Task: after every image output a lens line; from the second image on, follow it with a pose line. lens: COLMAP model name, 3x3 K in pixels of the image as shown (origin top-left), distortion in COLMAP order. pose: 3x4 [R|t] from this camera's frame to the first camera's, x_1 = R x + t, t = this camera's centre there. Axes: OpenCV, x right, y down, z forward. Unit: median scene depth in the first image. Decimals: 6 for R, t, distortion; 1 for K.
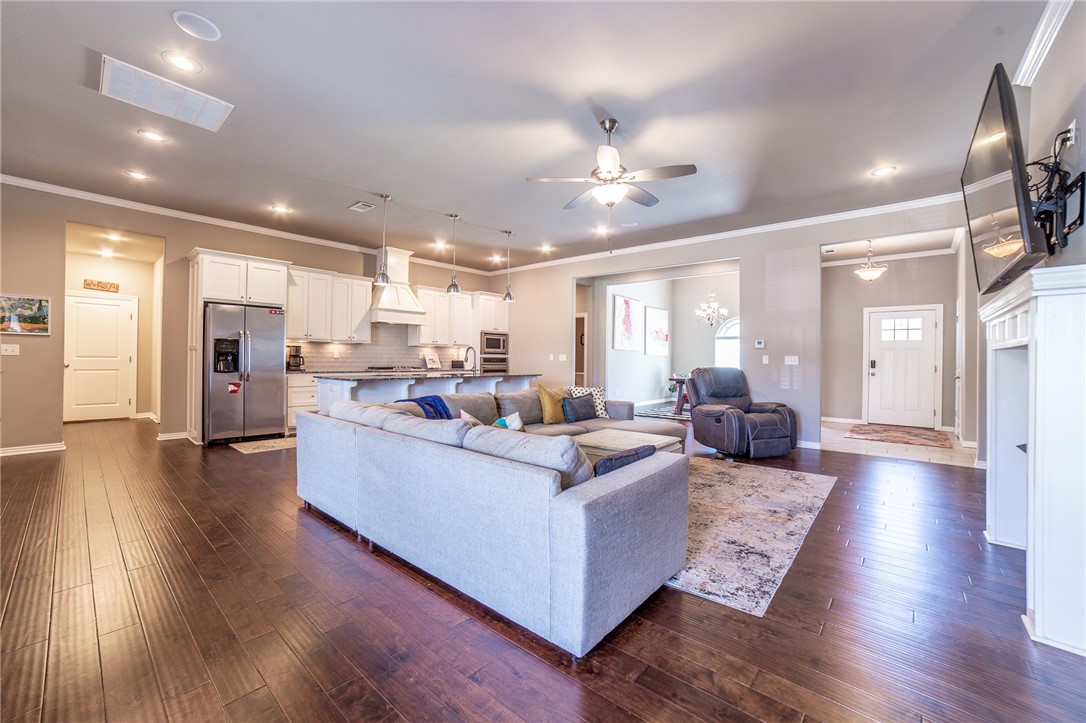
lens RADIAL K [[441.5, 0, 543.0], [0, 441.5, 361.5], [0, 0, 1]] dist [-0.000080, 0.000074]
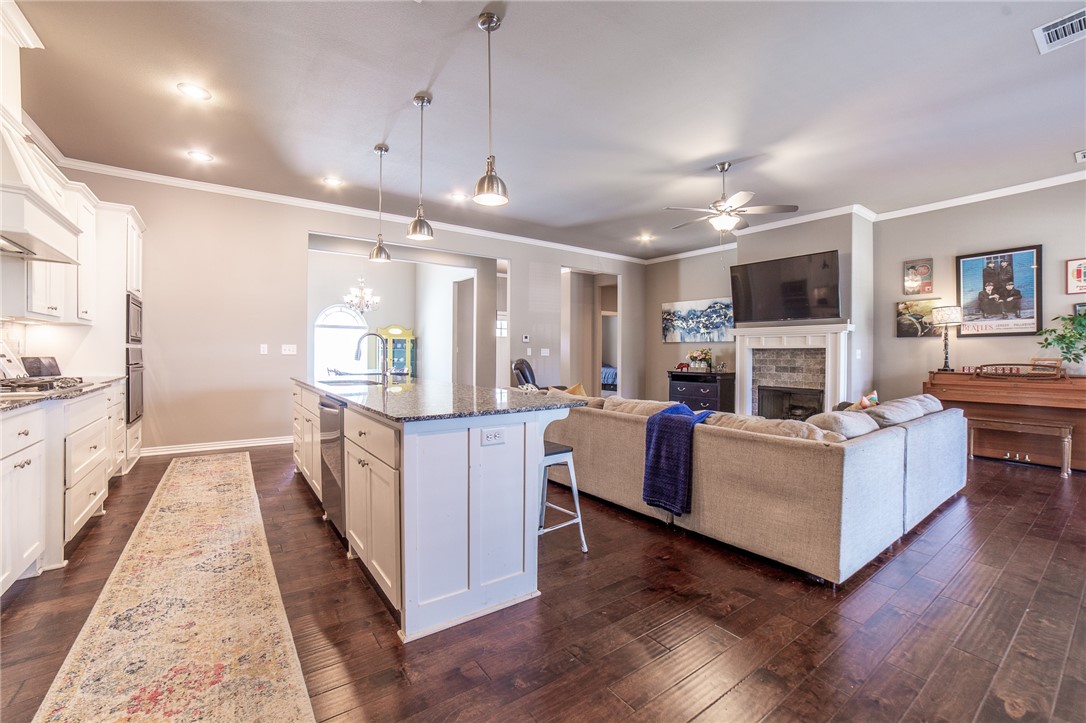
lens RADIAL K [[441.5, 0, 543.0], [0, 441.5, 361.5], [0, 0, 1]] dist [-0.000080, 0.000074]
pose [[0.258662, -0.029061, 0.965531, -0.660542], [-0.000110, 0.999546, 0.030114, -0.014070], [-0.965968, -0.007896, 0.258542, 0.644833]]
